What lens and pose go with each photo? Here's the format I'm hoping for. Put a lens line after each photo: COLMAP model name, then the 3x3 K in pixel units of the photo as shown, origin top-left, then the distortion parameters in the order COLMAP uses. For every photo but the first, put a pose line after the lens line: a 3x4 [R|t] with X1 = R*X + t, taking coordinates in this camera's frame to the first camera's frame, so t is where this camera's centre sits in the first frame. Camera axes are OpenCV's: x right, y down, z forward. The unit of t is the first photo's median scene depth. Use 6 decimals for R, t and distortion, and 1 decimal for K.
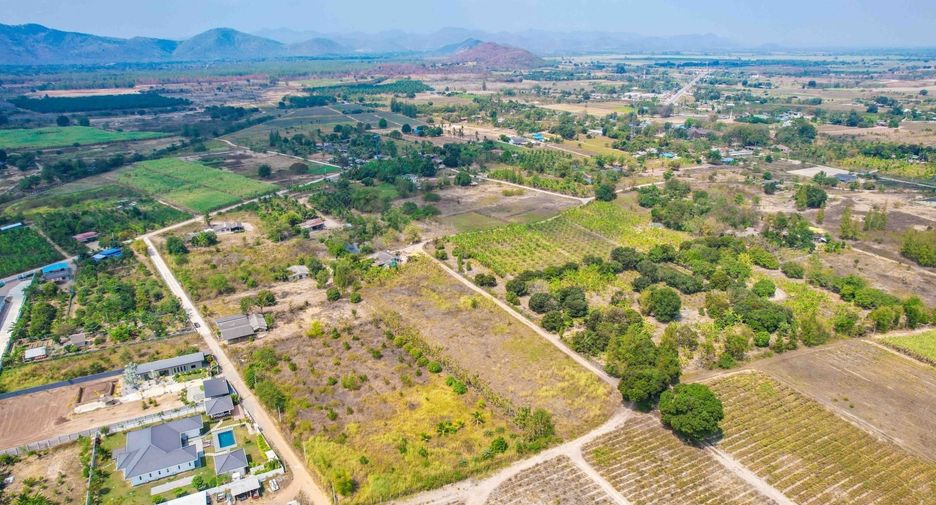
lens RADIAL K [[598.4, 0, 471.0], [0, 598.4, 252.1], [0, 0, 1]] dist [-0.082389, 0.075550]
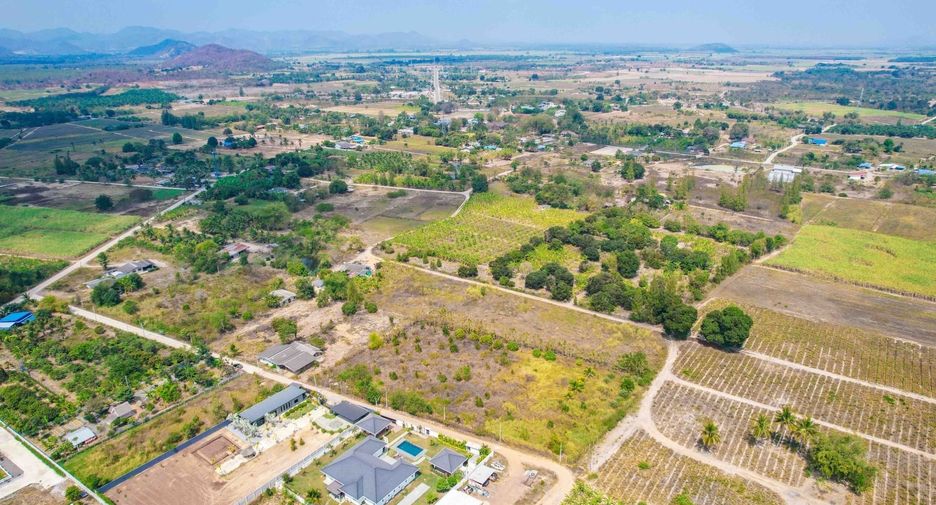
lens RADIAL K [[598.4, 0, 472.1], [0, 598.4, 251.8], [0, 0, 1]] dist [-0.082389, 0.075550]
pose [[0.892478, -0.150163, 0.425364, -0.381926], [0.149179, 0.988160, 0.035842, -0.024375], [-0.425710, 0.031467, 0.904312, -0.001065]]
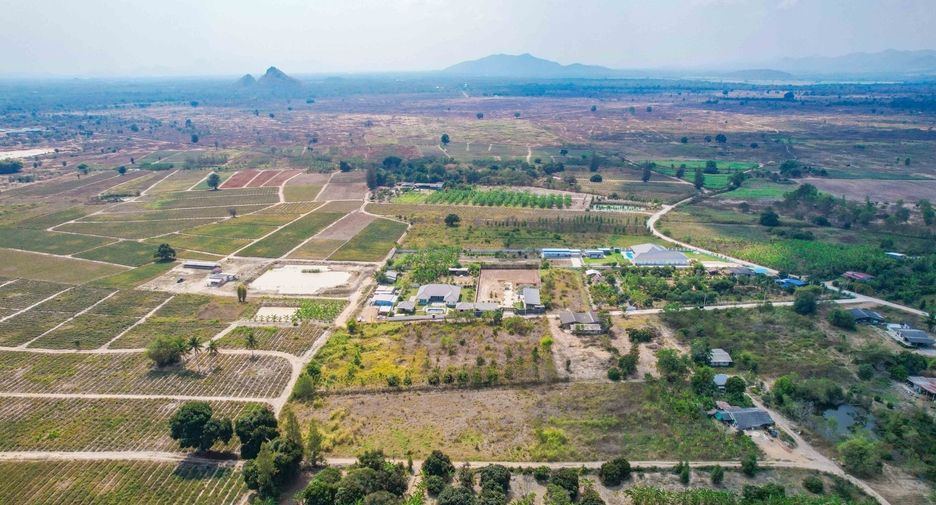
lens RADIAL K [[598.4, 0, 471.5], [0, 598.4, 251.1], [0, 0, 1]] dist [-0.082389, 0.075550]
pose [[-0.510222, 0.265168, -0.818144, 0.492280], [-0.277937, 0.849401, 0.448630, -0.347377], [0.813895, 0.456294, -0.359683, 0.878851]]
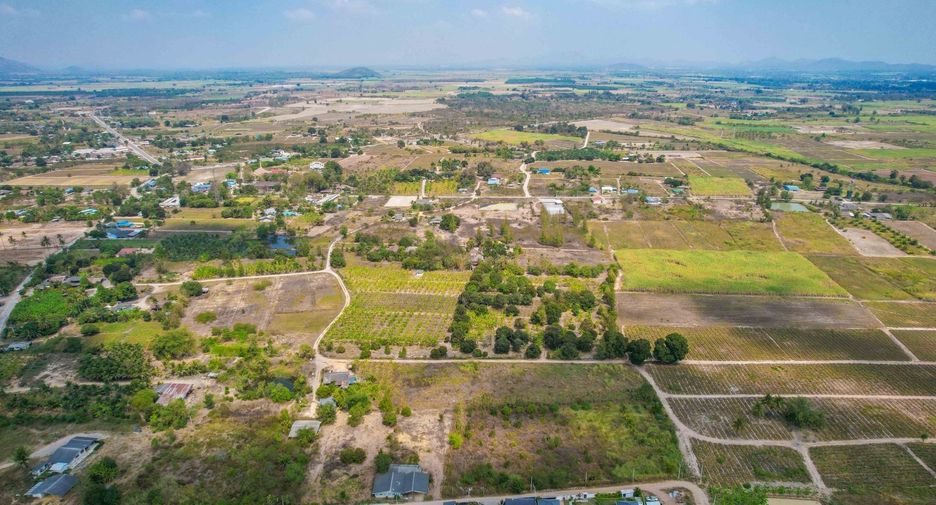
lens RADIAL K [[598.4, 0, 472.0], [0, 598.4, 250.7], [0, 0, 1]] dist [-0.082389, 0.075550]
pose [[0.504010, -0.261559, 0.823141, -0.781481], [0.289054, 0.949167, 0.124617, -0.247963], [-0.813893, 0.175124, 0.553995, 0.210624]]
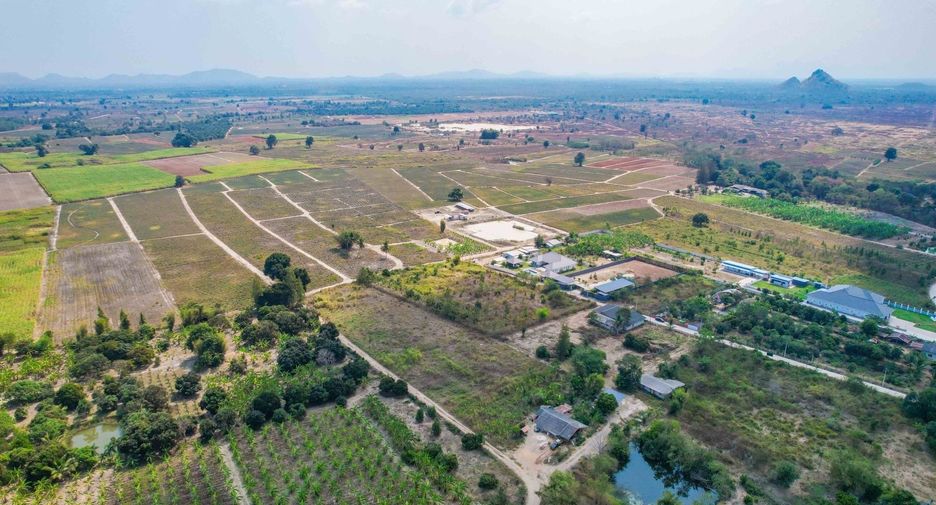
lens RADIAL K [[598.4, 0, 470.0], [0, 598.4, 249.6], [0, 0, 1]] dist [-0.082389, 0.075550]
pose [[-0.989473, 0.051257, -0.135335, 0.019460], [-0.038309, 0.809040, 0.586504, -0.463828], [0.139554, 0.585515, -0.798559, 1.325445]]
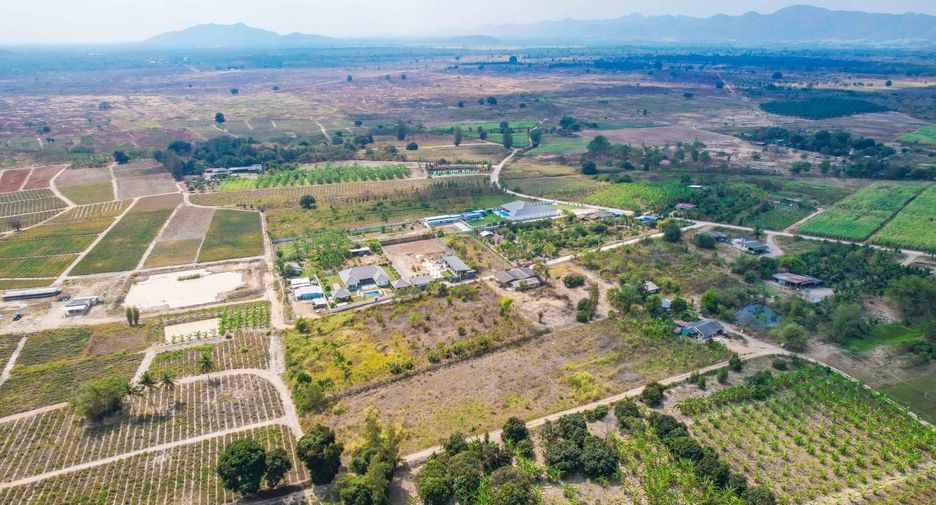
lens RADIAL K [[598.4, 0, 471.8], [0, 598.4, 253.6], [0, 0, 1]] dist [-0.082389, 0.075550]
pose [[-0.085638, 0.354621, -0.931080, 0.580796], [-0.326501, 0.872921, 0.362500, -0.258298], [0.941309, 0.335043, 0.041029, 0.622141]]
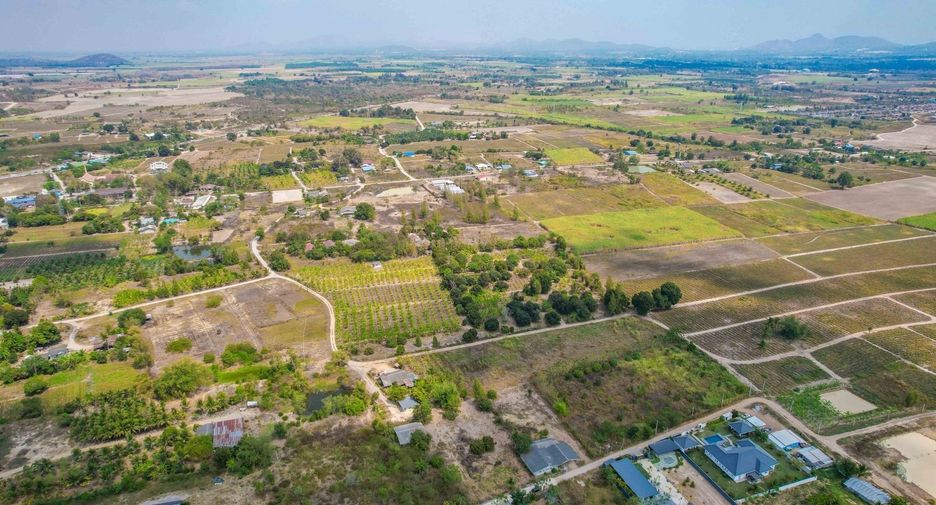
lens RADIAL K [[598.4, 0, 472.5], [0, 598.4, 251.0], [0, 0, 1]] dist [-0.082389, 0.075550]
pose [[0.148225, -0.325367, 0.933898, -0.931562], [0.332900, 0.905635, 0.262684, -0.376959], [-0.931239, 0.271958, 0.242553, 0.577755]]
